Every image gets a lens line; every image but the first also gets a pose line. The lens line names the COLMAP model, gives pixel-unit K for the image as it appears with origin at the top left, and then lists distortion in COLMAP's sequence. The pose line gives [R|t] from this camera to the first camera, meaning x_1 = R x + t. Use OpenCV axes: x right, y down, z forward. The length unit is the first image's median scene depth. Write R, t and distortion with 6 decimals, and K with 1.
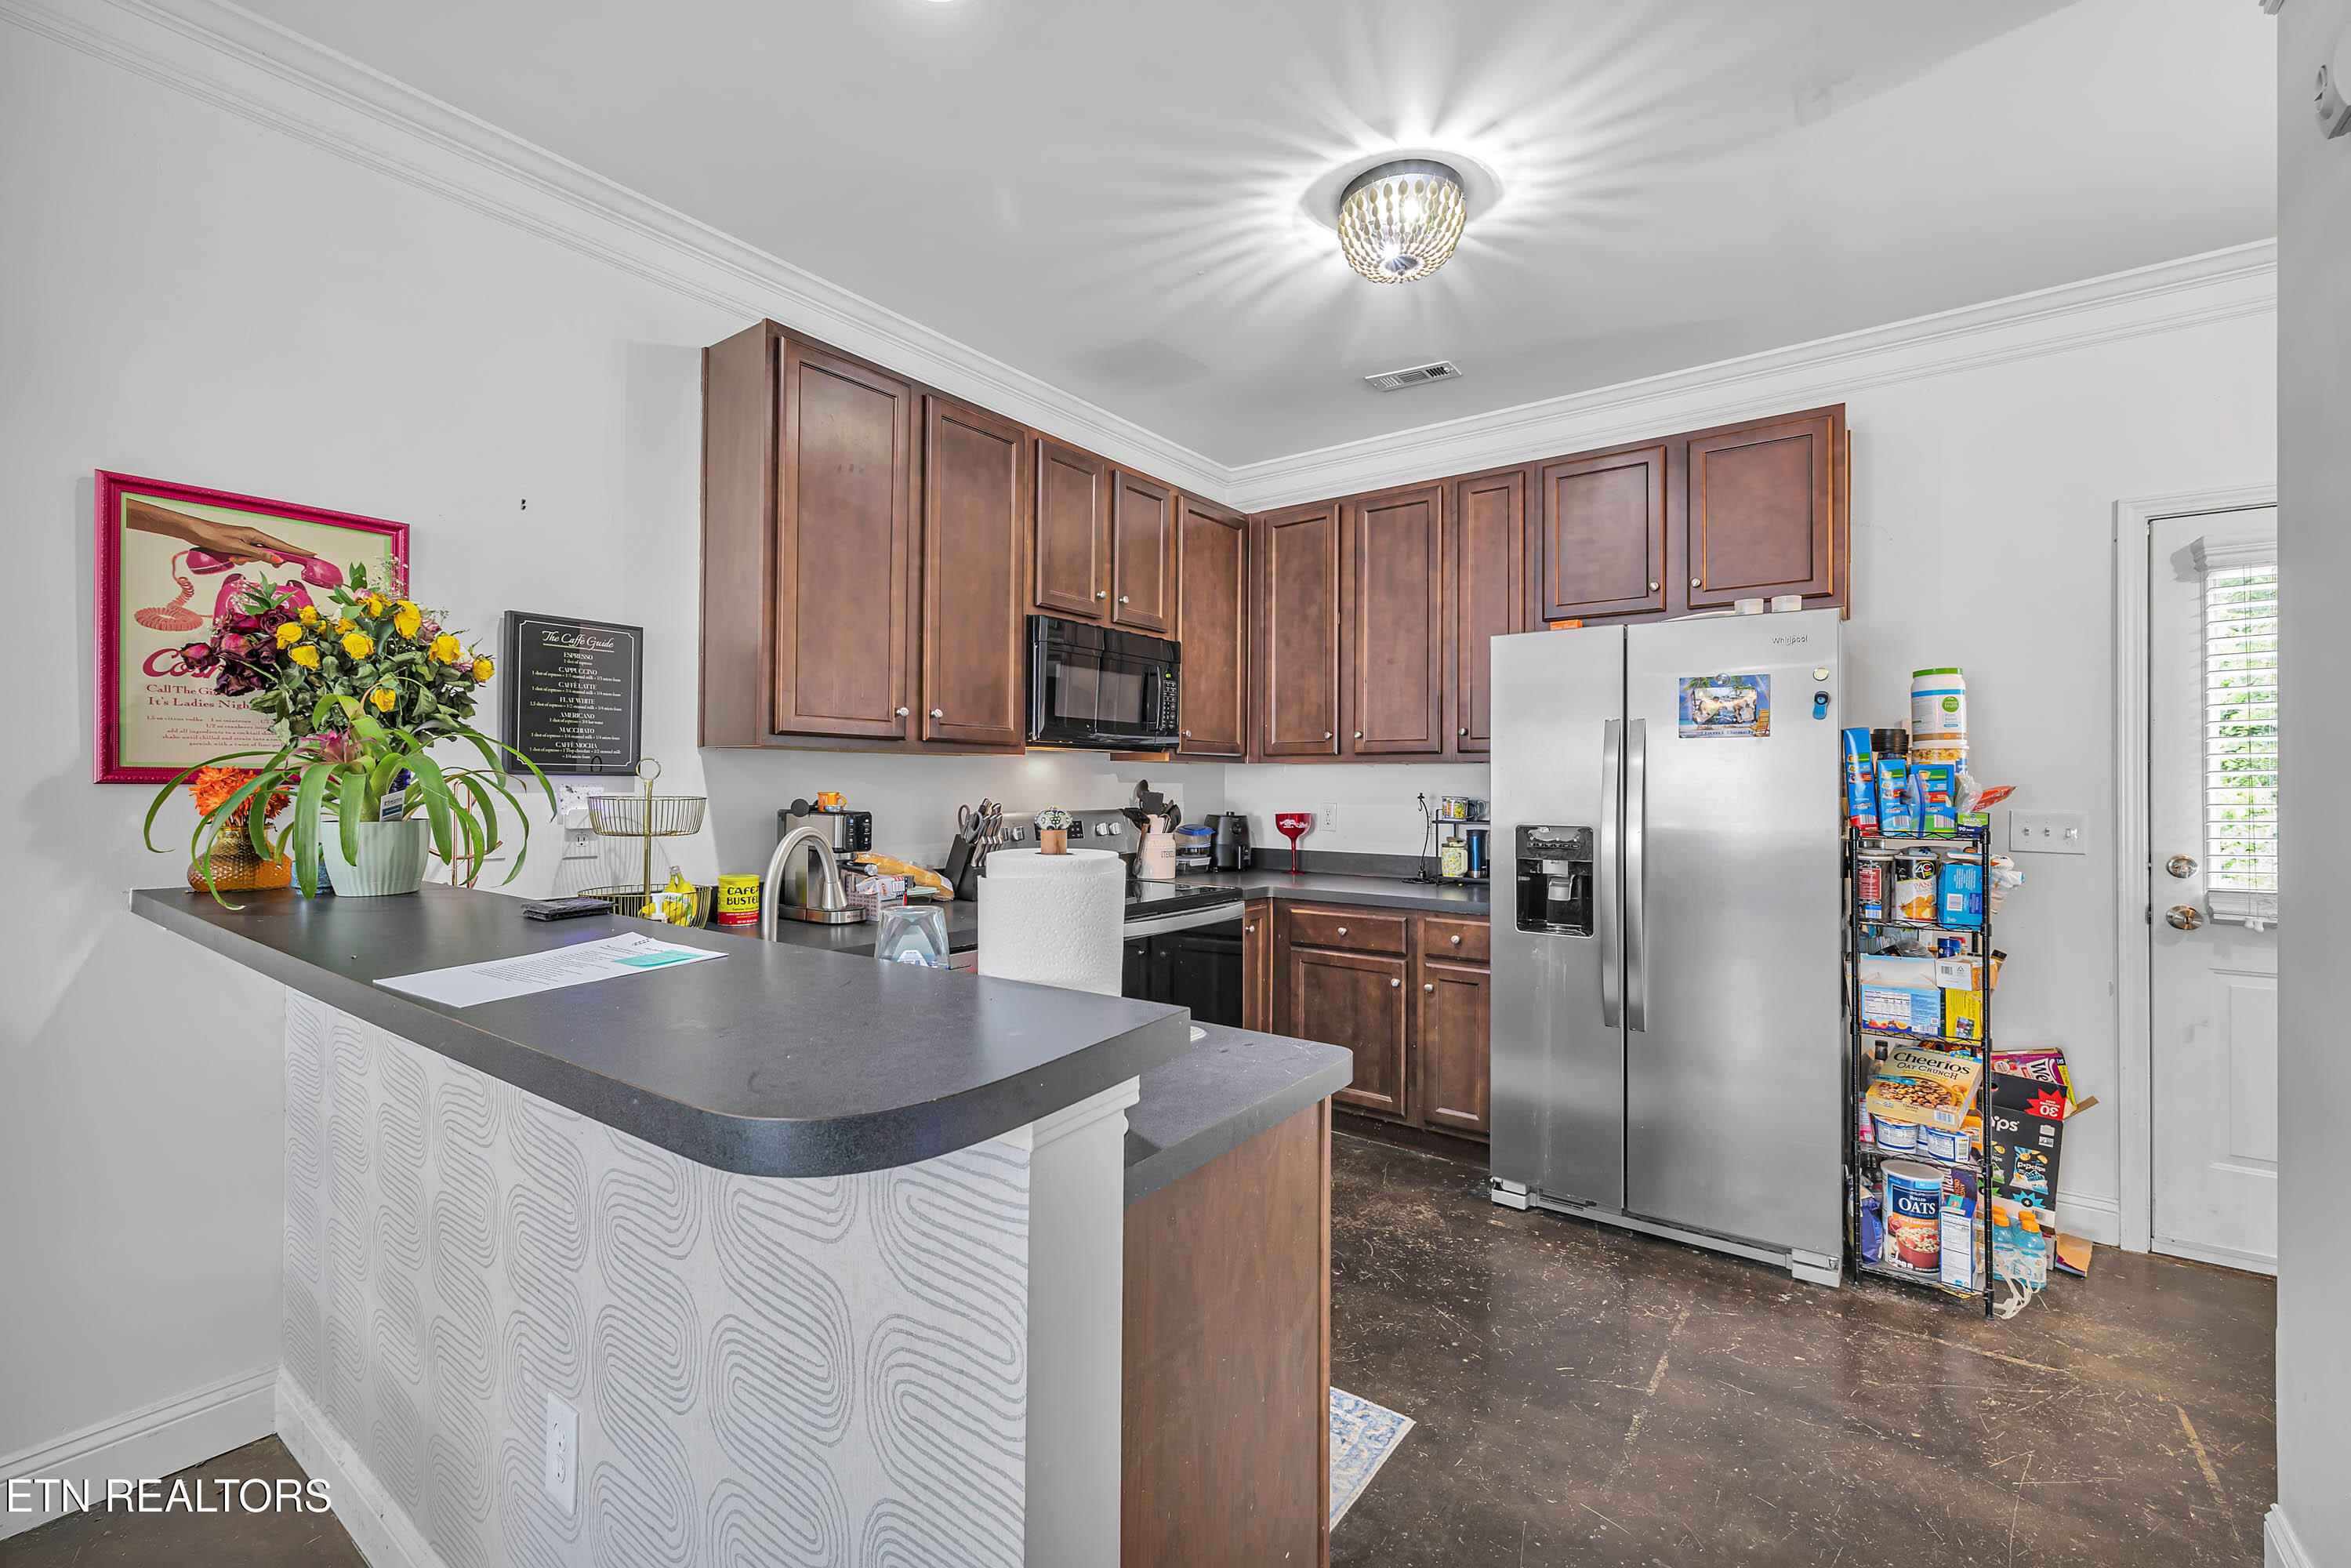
lens RADIAL K [[996.0, 0, 1168.8], [0, 996.0, 780.0], [0, 0, 1]] dist [0.002114, 0.000346]
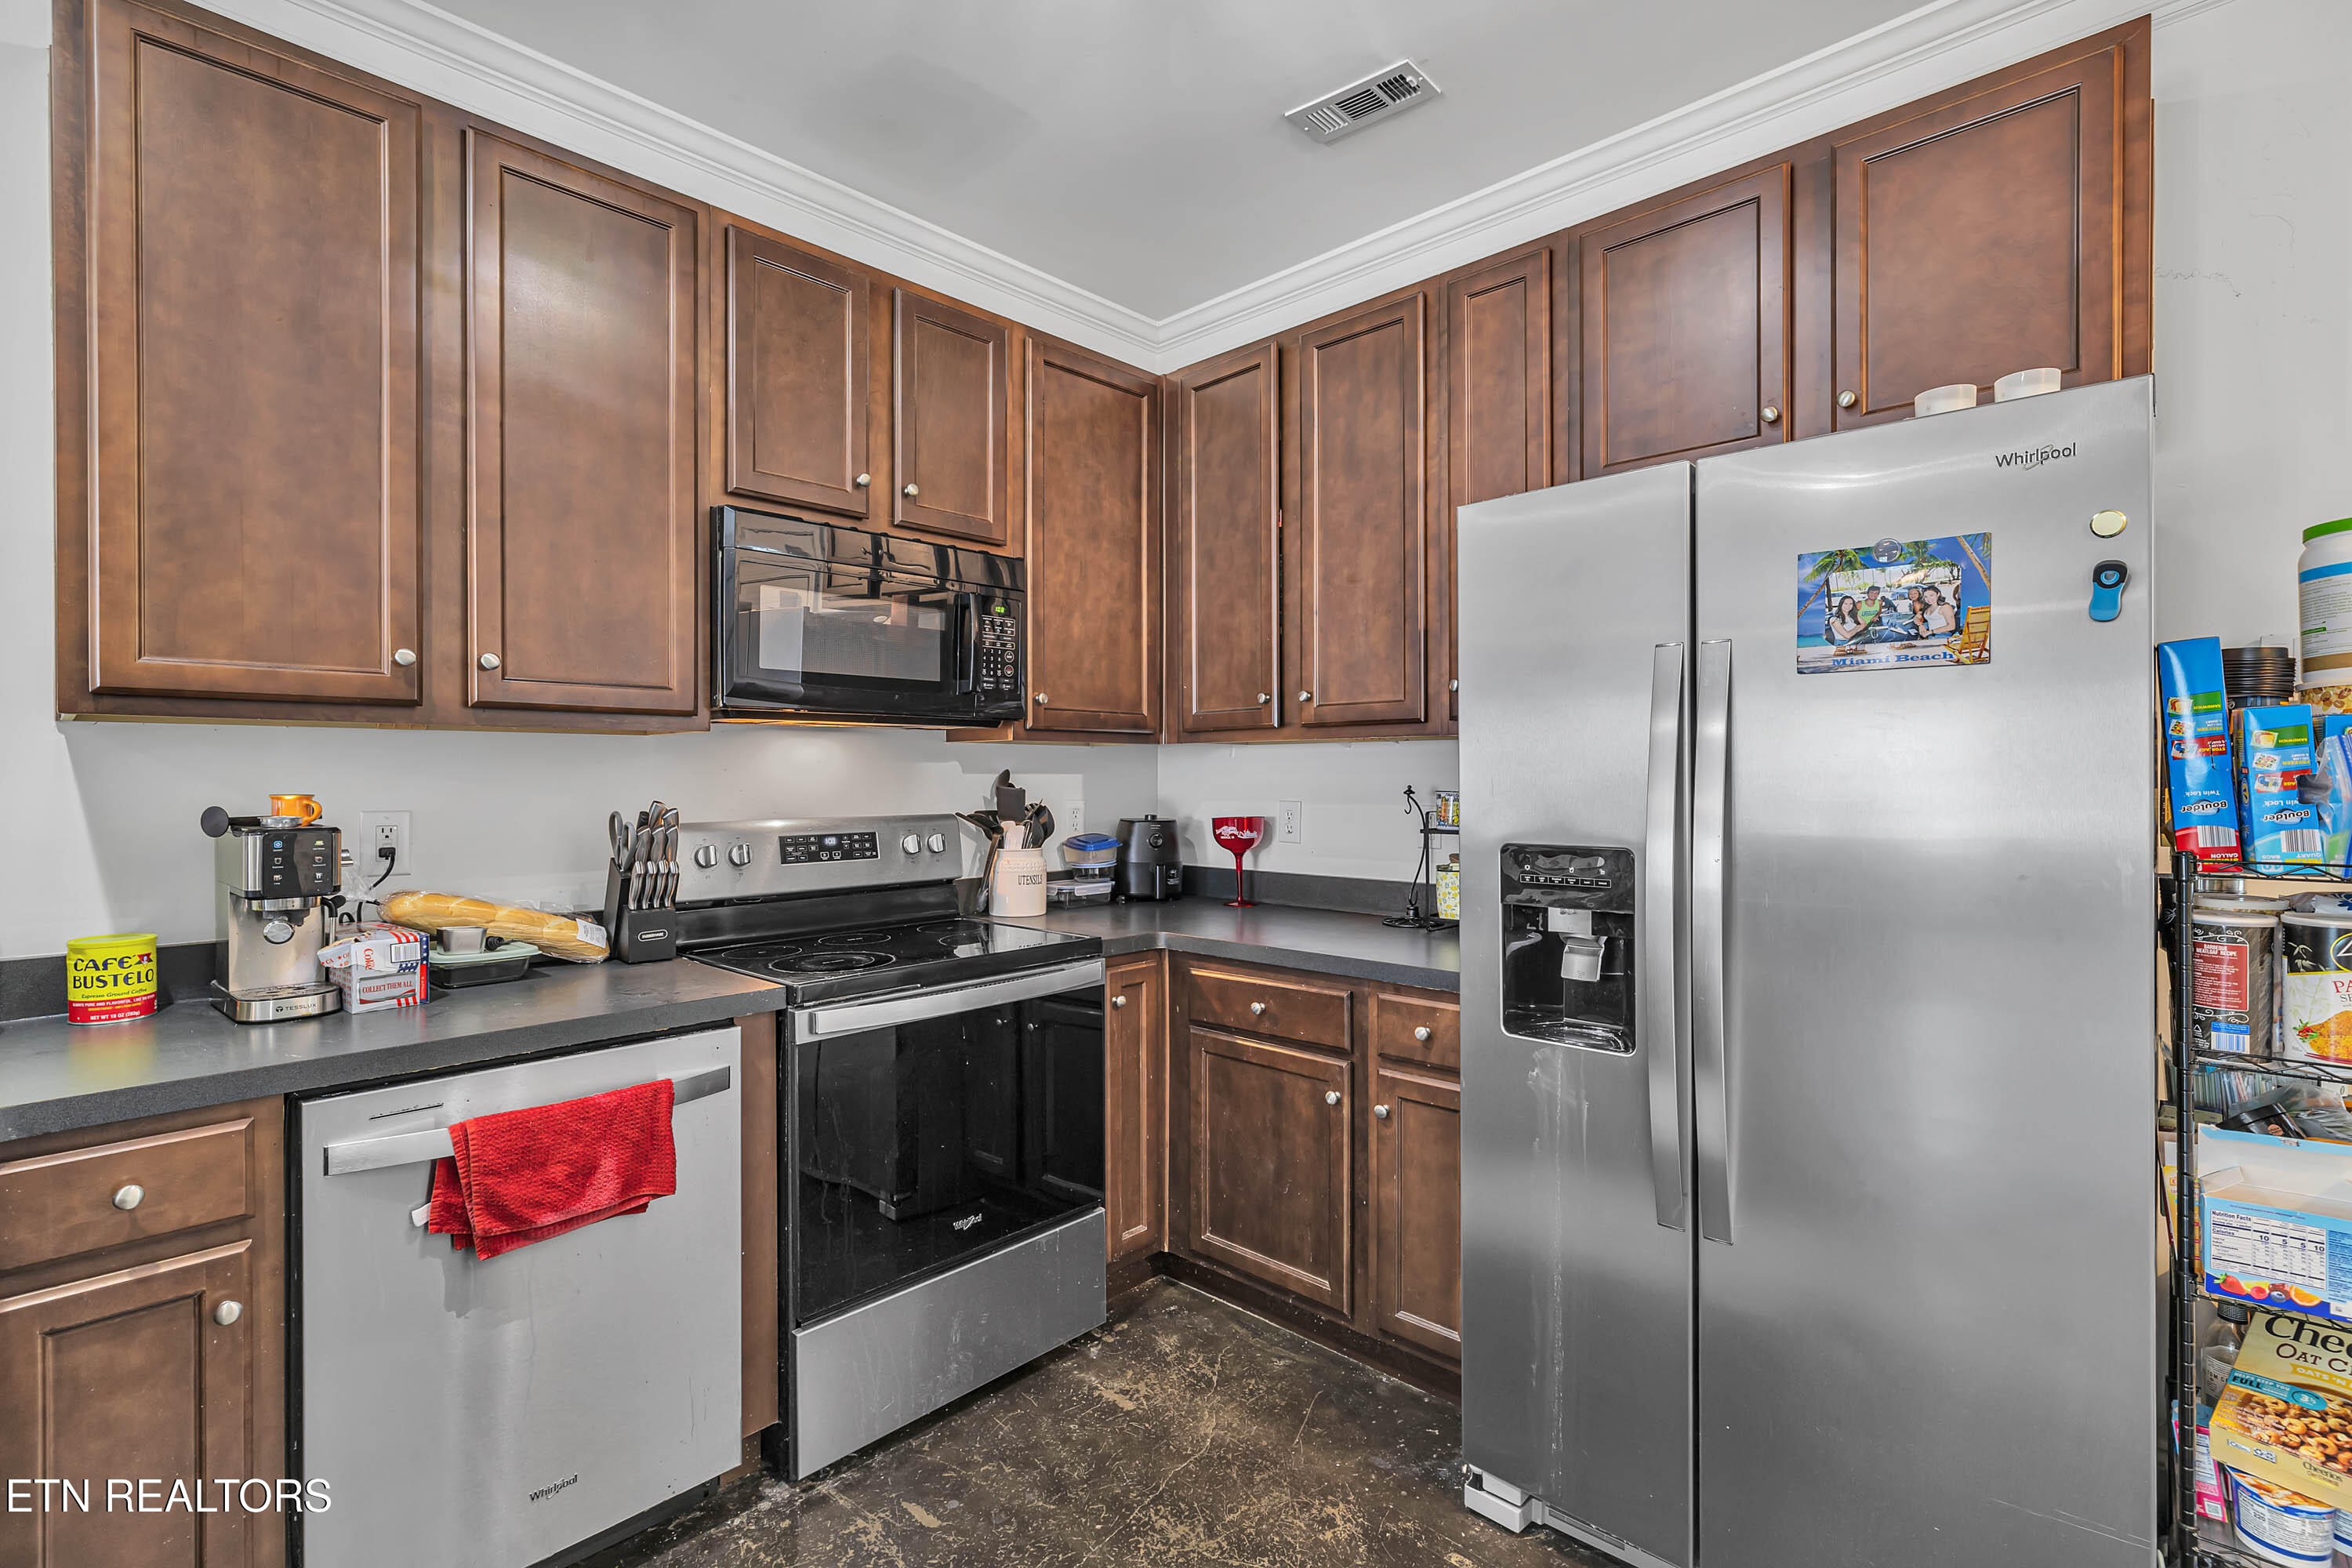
lens RADIAL K [[1070.8, 0, 1176.0], [0, 1070.8, 784.0], [0, 0, 1]] dist [-0.004094, -0.000926]
pose [[0.993516, -0.008850, -0.113351, 0.237894], [0.010063, 0.999898, 0.010131, 0.004511], [0.113250, -0.011206, 0.993503, 0.389646]]
